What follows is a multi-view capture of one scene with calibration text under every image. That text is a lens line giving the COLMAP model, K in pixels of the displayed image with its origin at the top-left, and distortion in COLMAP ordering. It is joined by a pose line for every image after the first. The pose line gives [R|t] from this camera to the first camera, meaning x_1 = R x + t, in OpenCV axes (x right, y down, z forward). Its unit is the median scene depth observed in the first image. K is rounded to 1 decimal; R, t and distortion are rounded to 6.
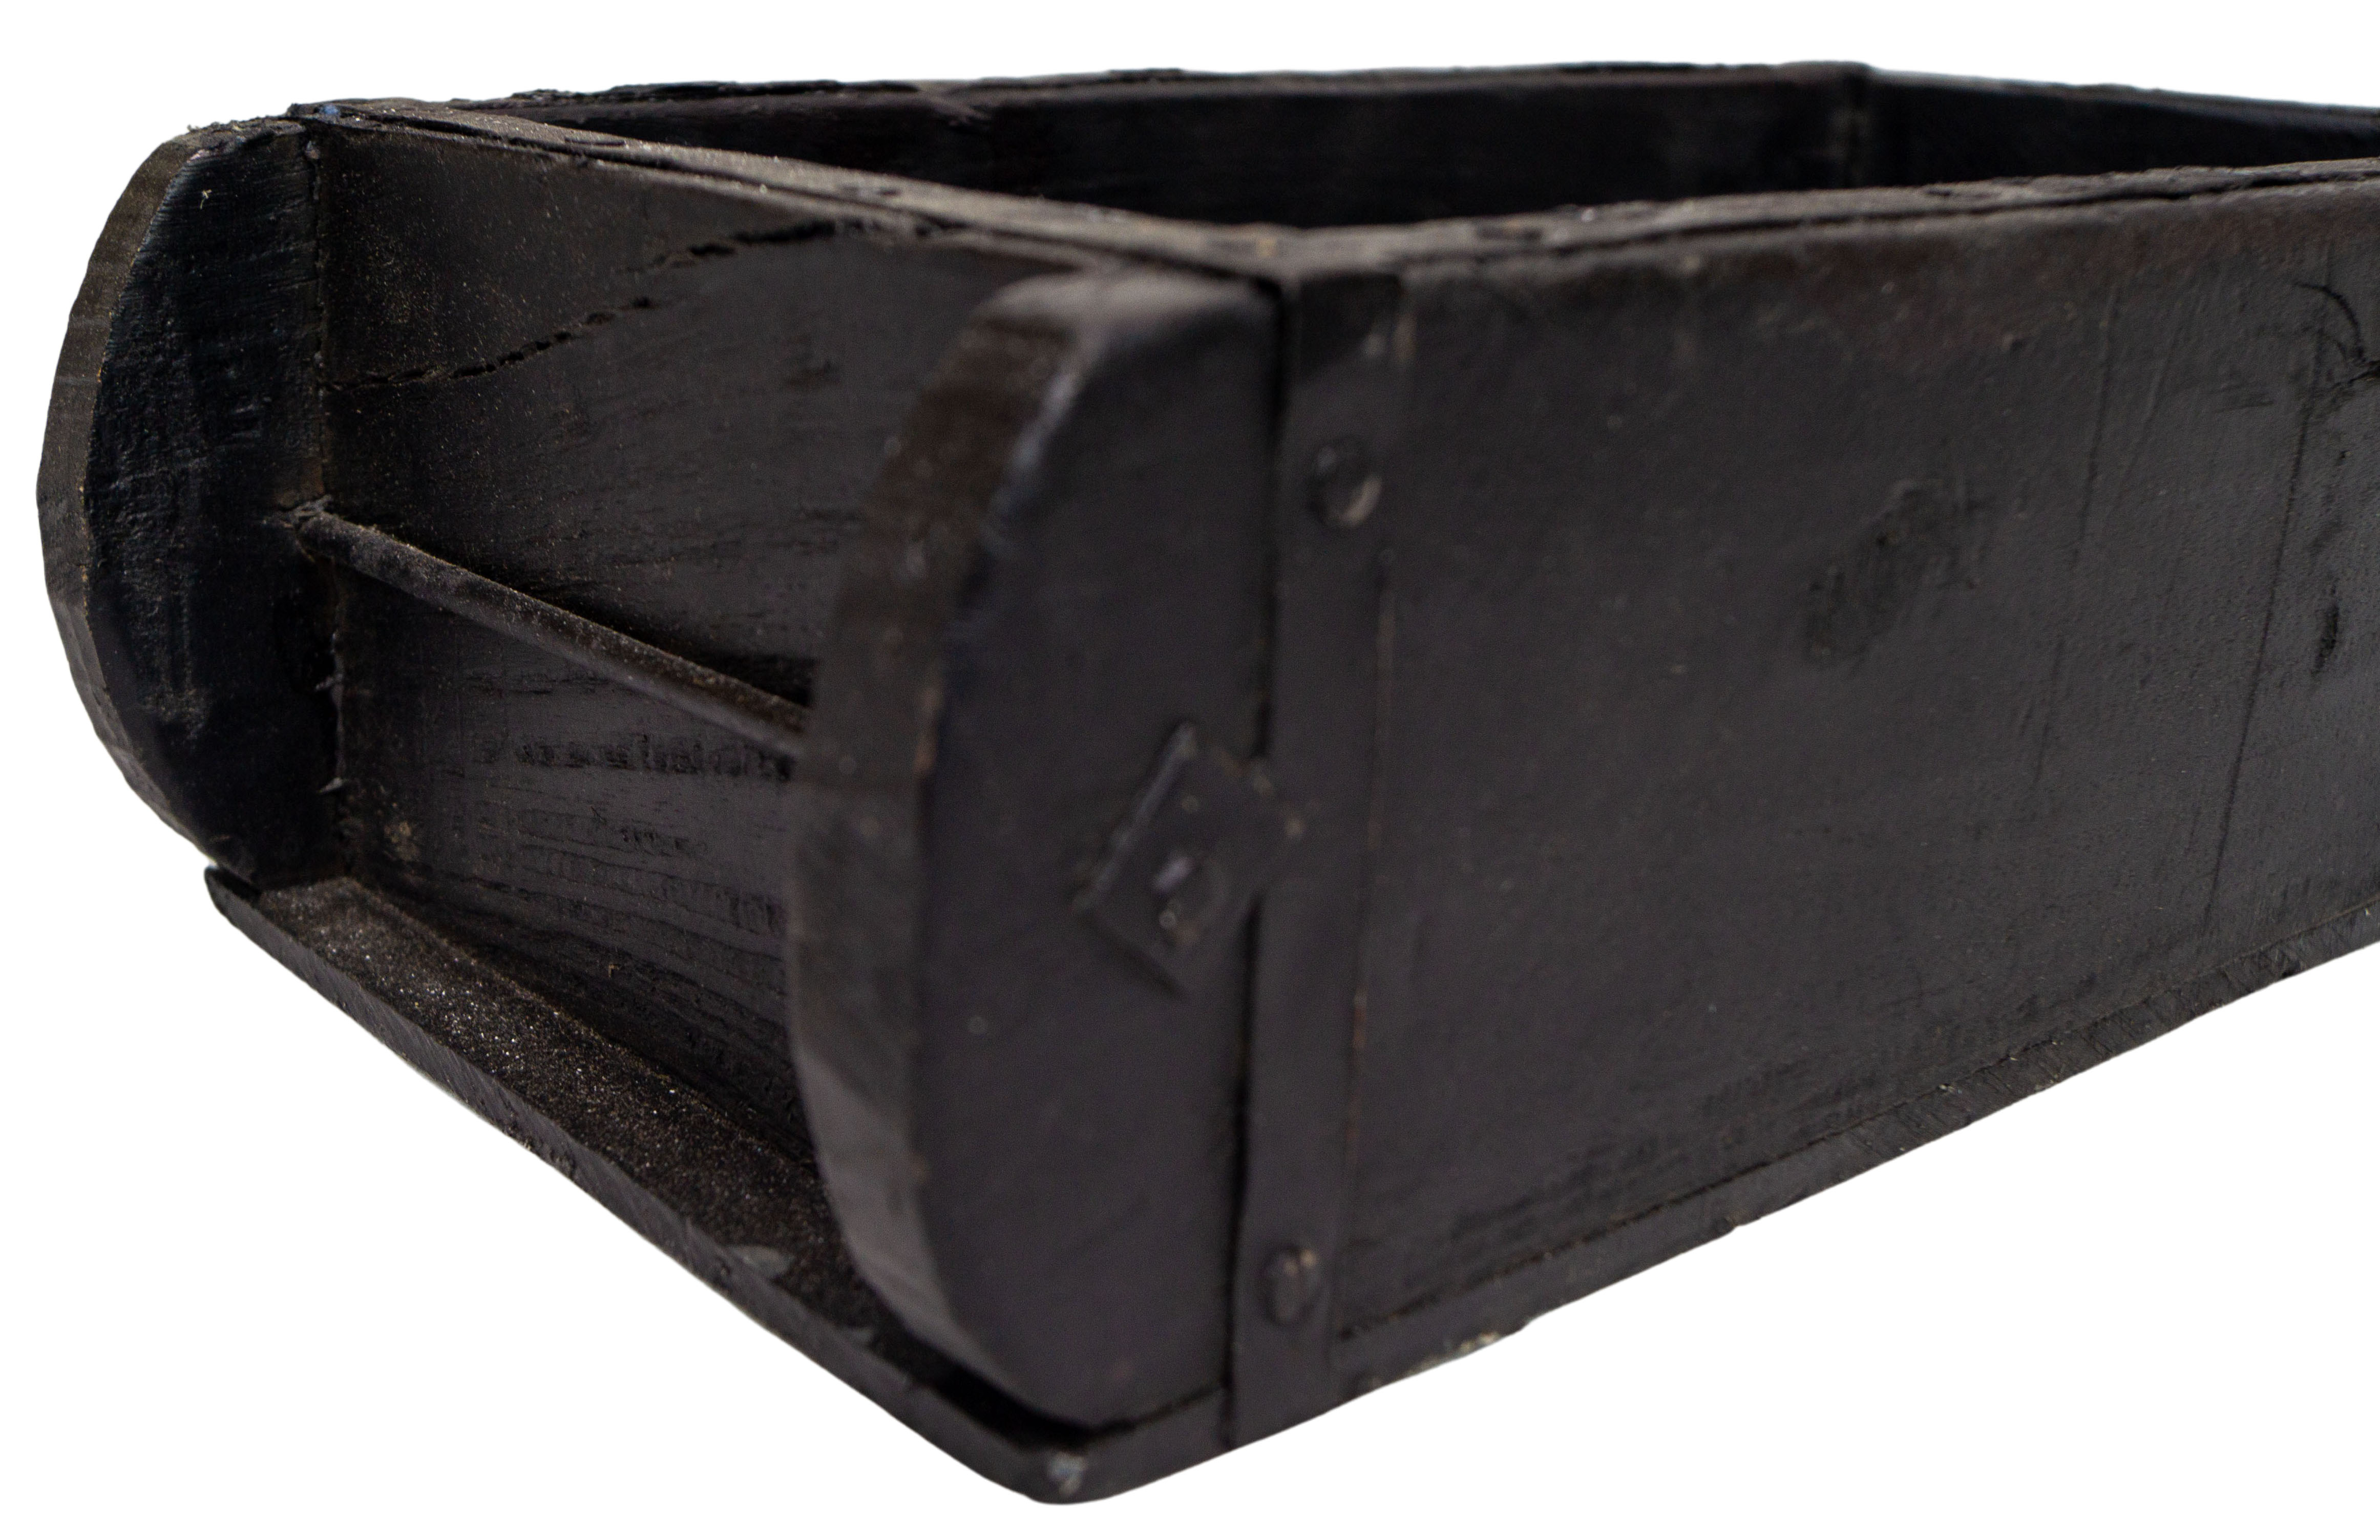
lens RADIAL K [[2736.6, 0, 952.4], [0, 2736.6, 847.6], [0, 0, 1]] dist [-0.060949, -0.008502]
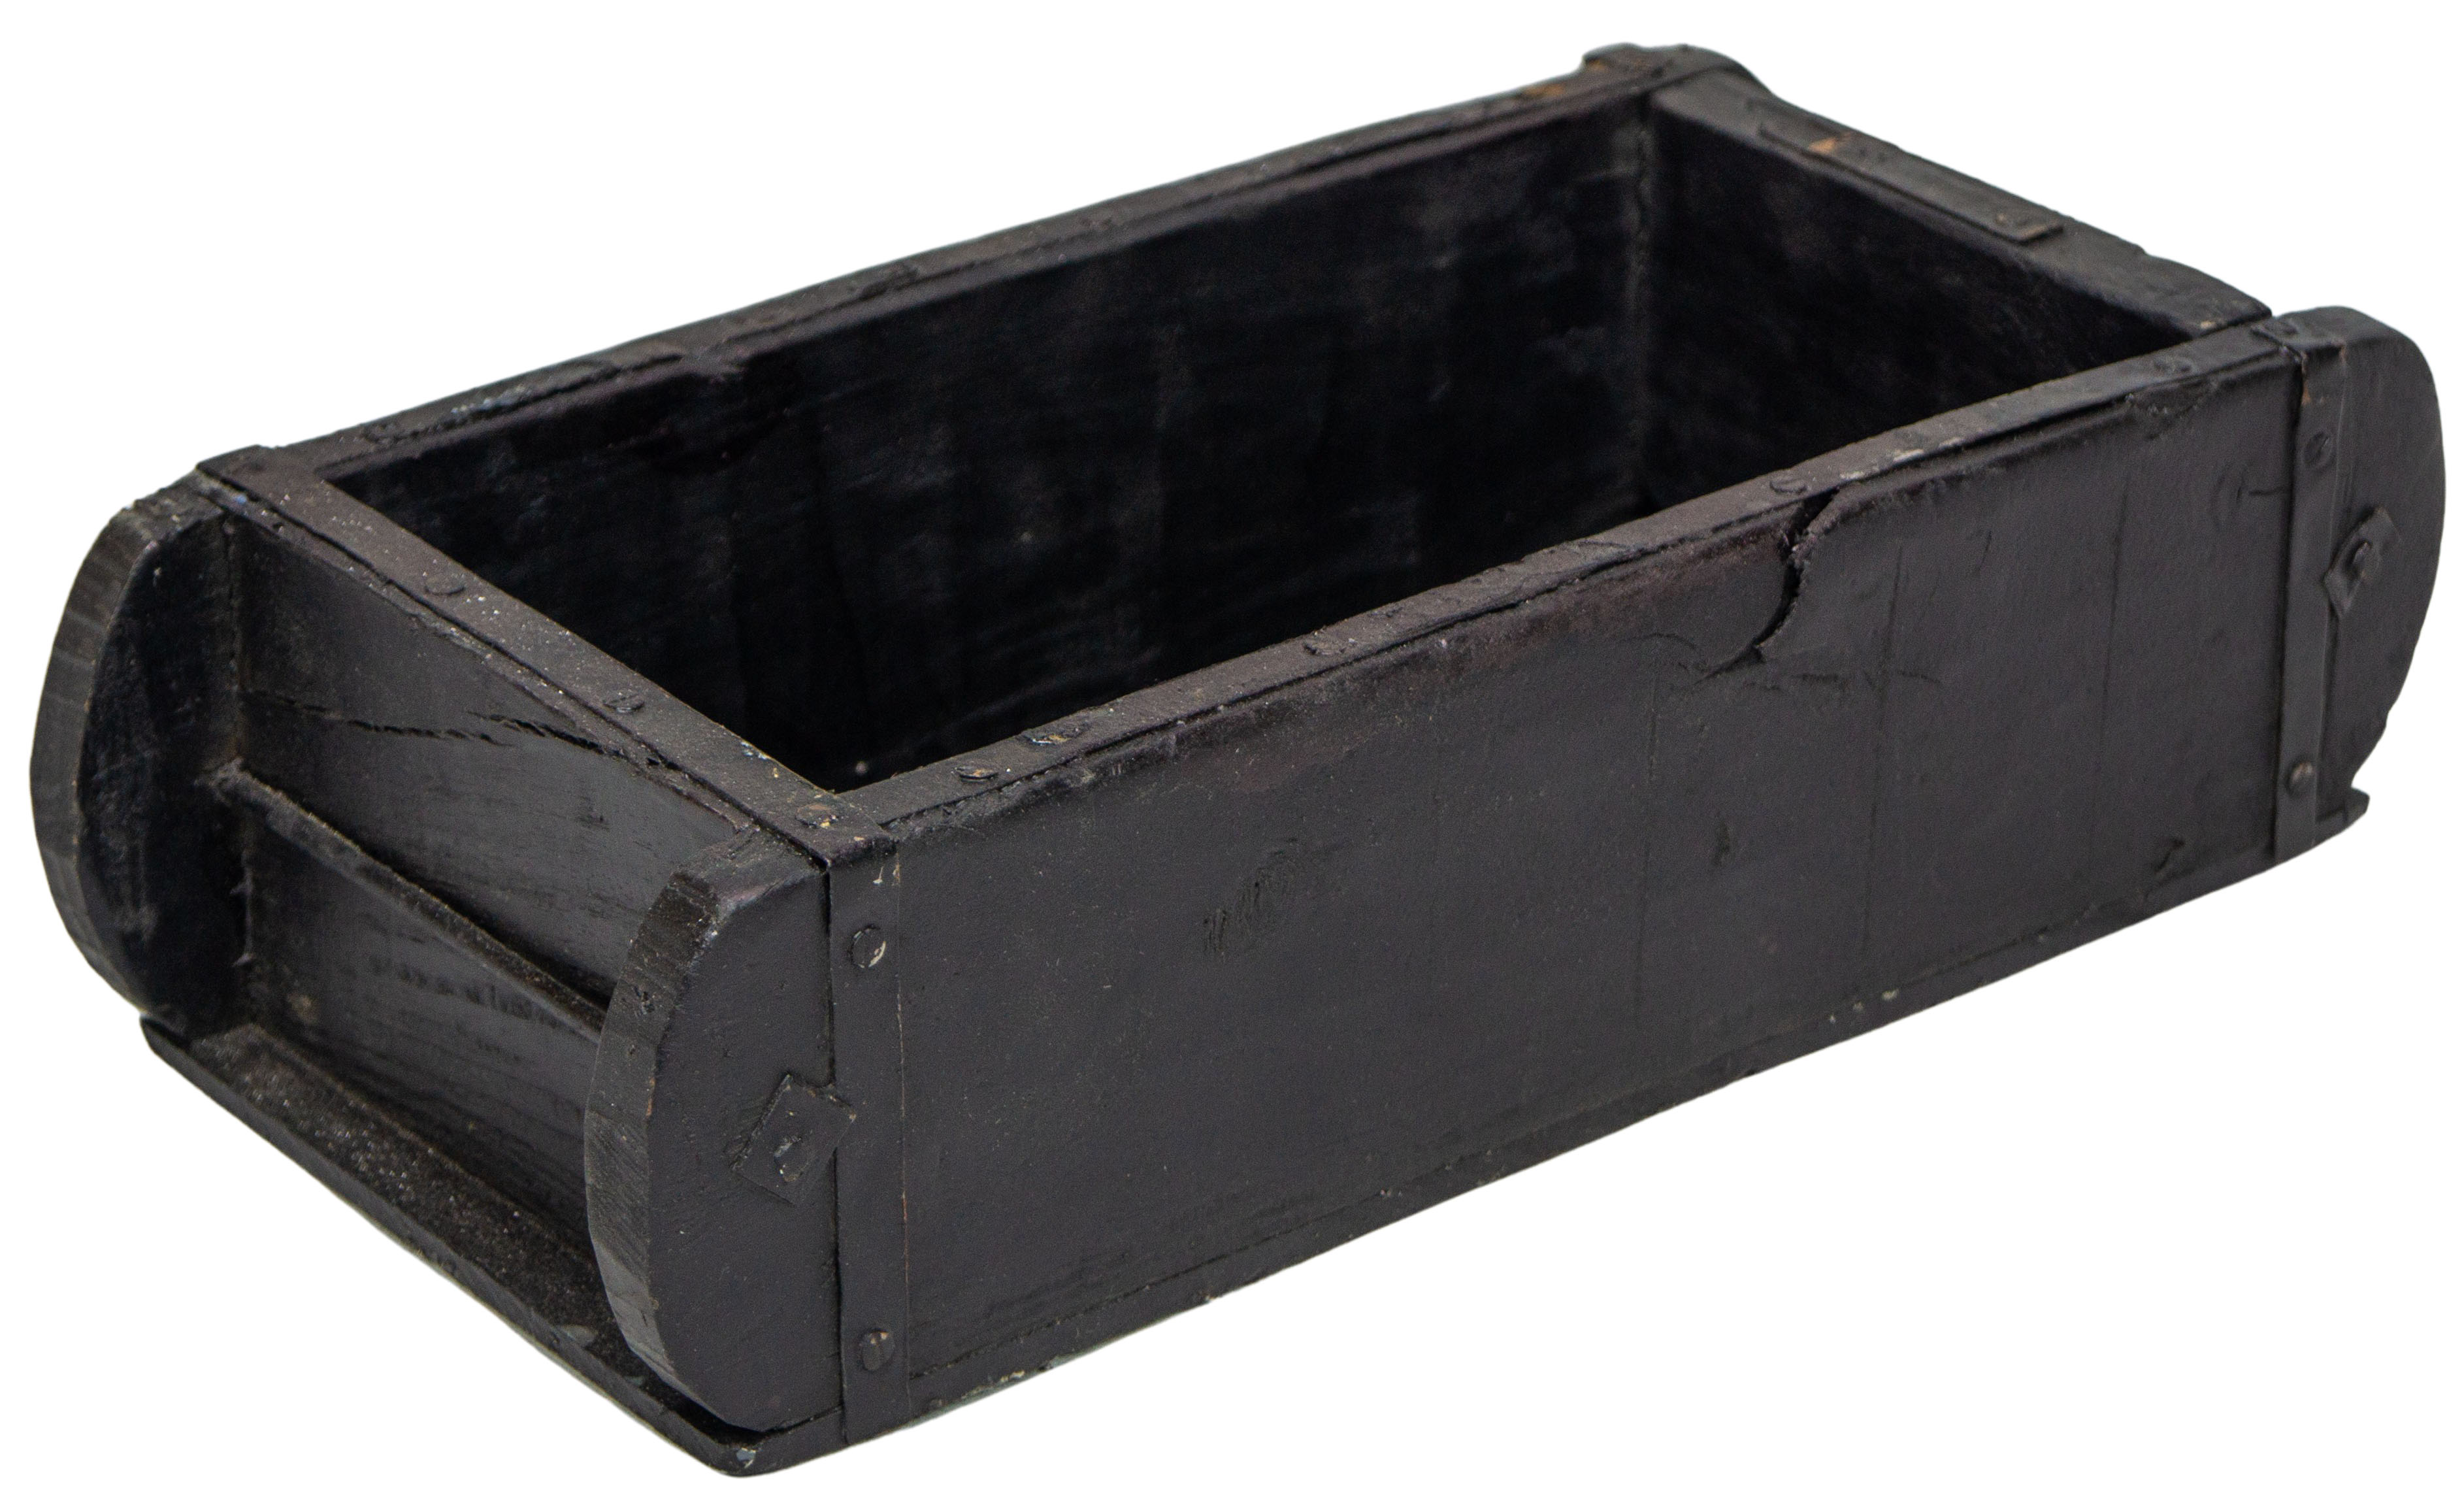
lens RADIAL K [[7456.1, 0, 1232.0], [0, 7456.1, 749.5], [0, 0, 1]] dist [-0.007675, -0.599572]
pose [[0.999732, -0.019450, 0.012572, 0.239032], [0.017808, 0.992657, 0.119647, -0.635521], [-0.014807, -0.119391, 0.992737, -2.981153]]
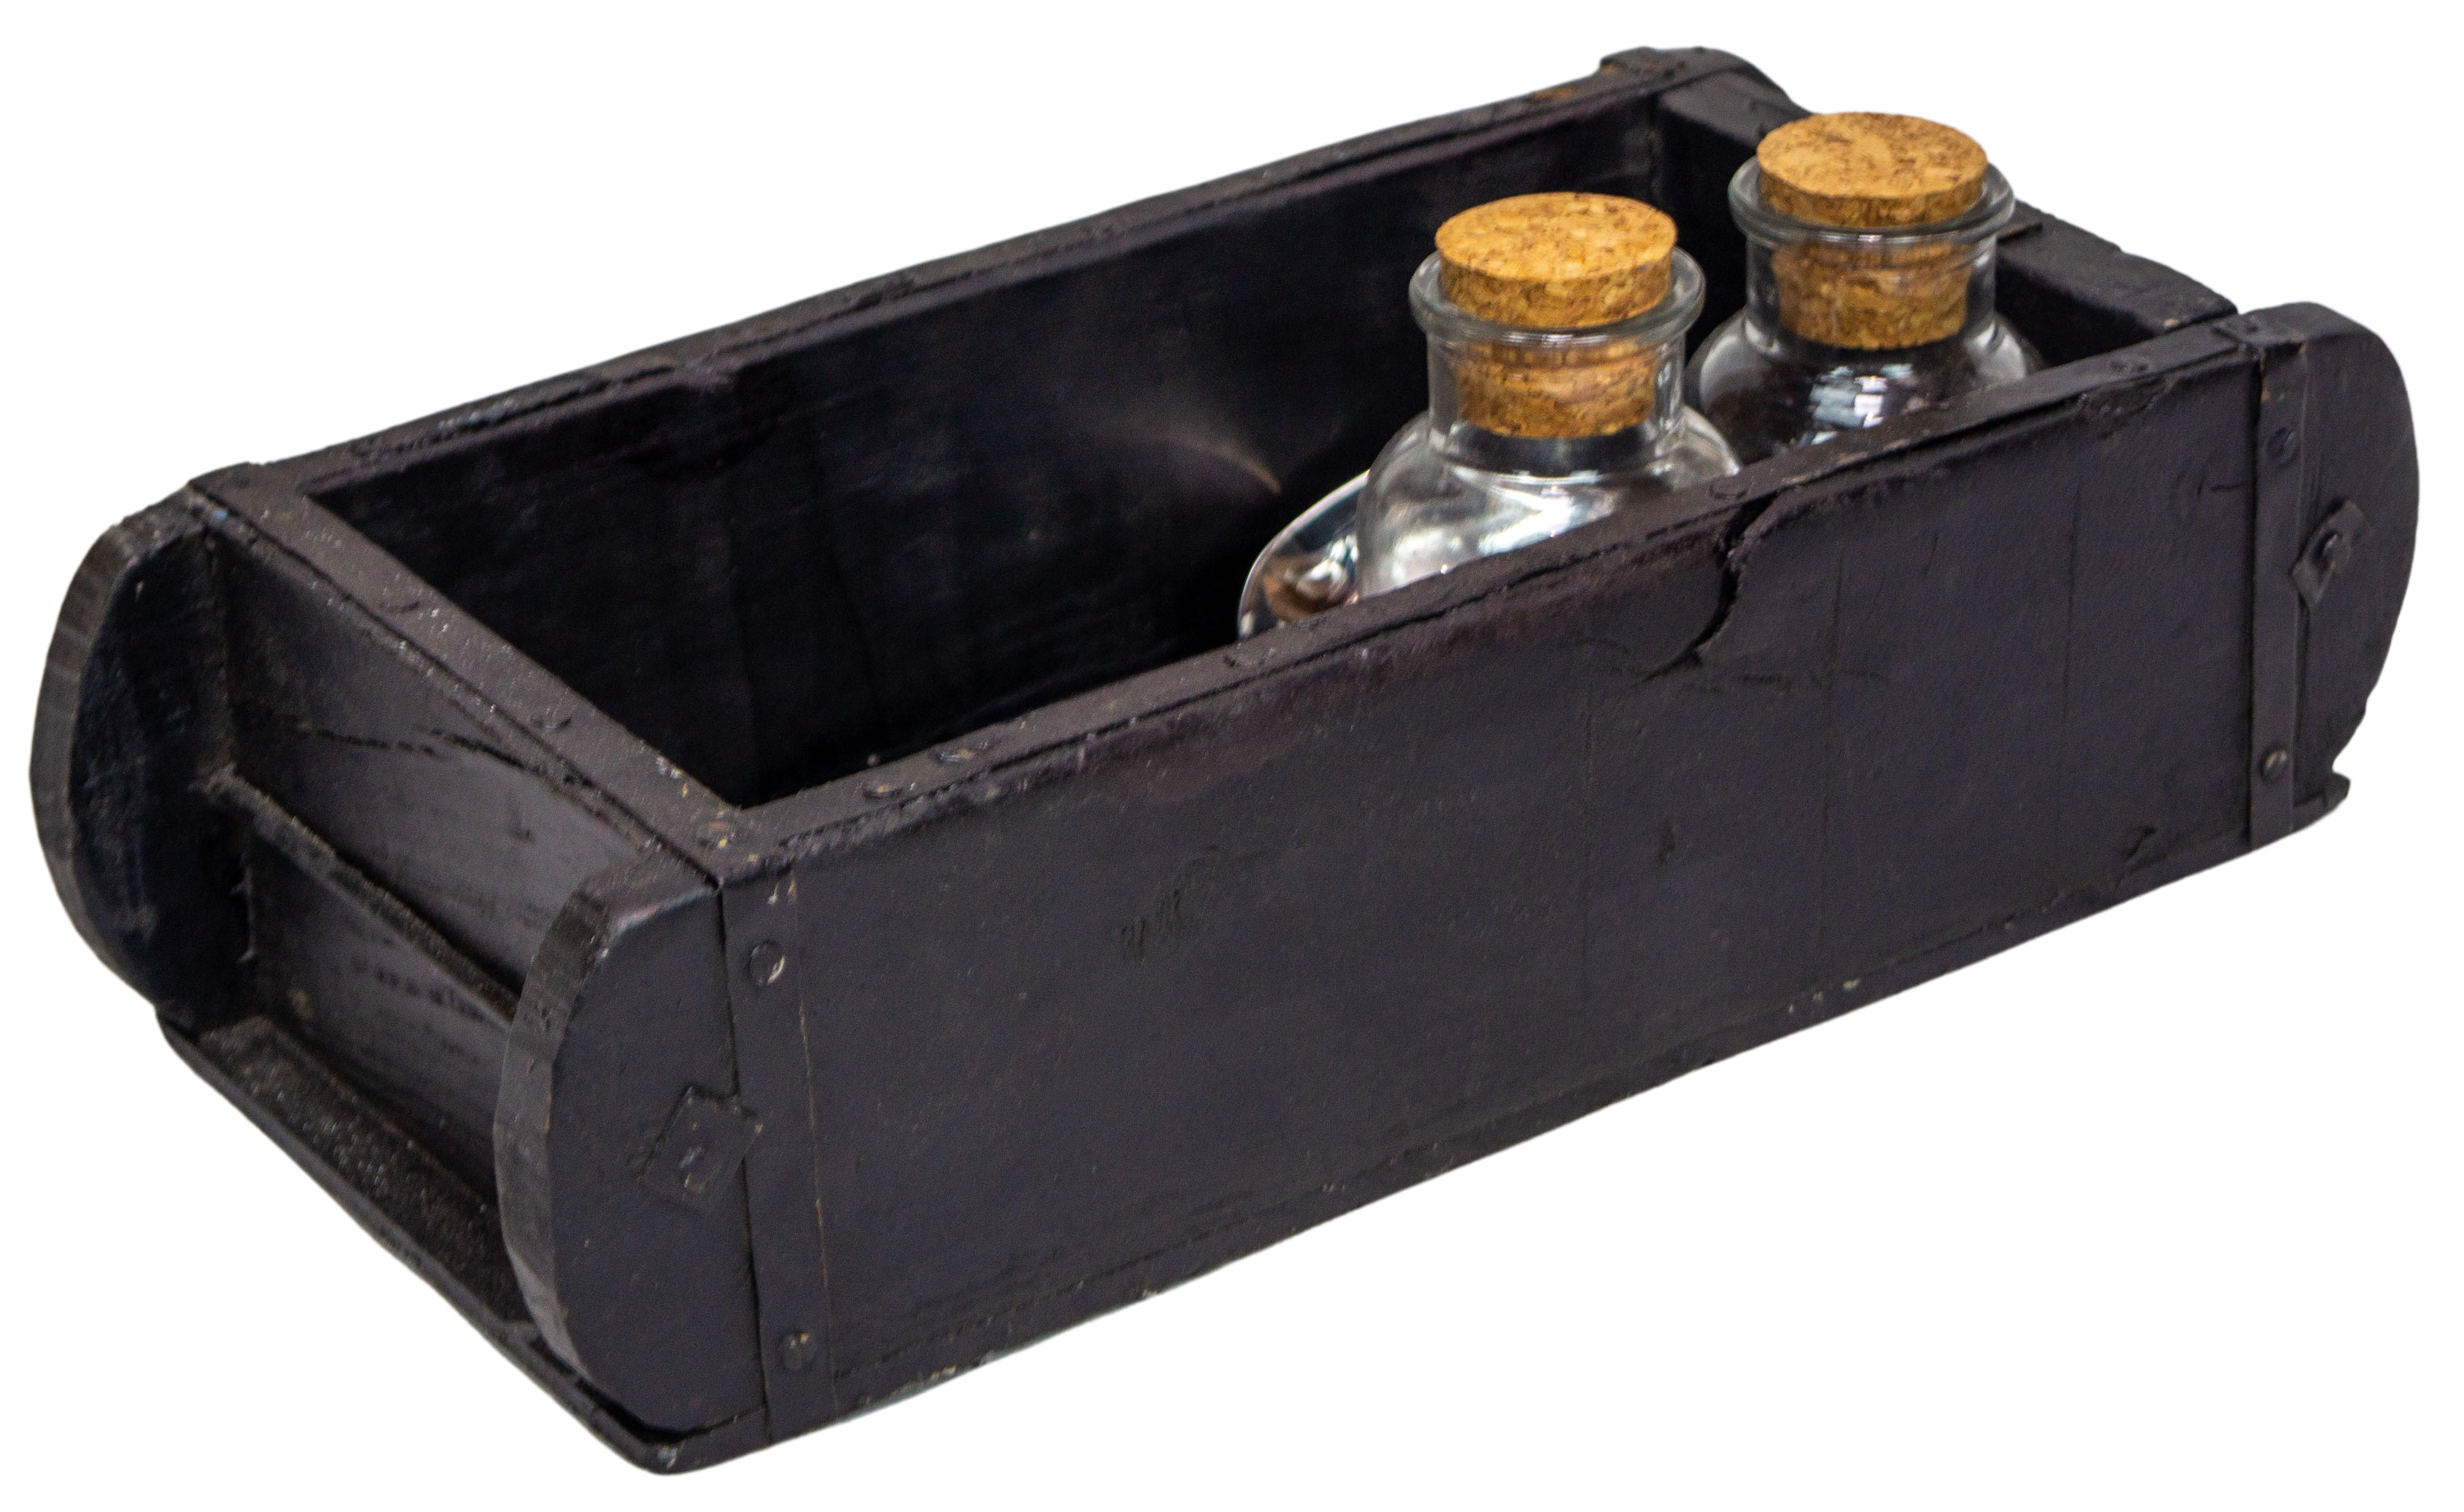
lens RADIAL K [[6595.5, 0, 1232.0], [0, 6595.5, 756.0], [0, 0, 1]] dist [0.006129, -0.054381]
pose [[0.997651, -0.023591, -0.064305, 0.556565], [0.032352, 0.989790, 0.138811, -0.657398], [0.060374, -0.140566, 0.988229, -2.578336]]
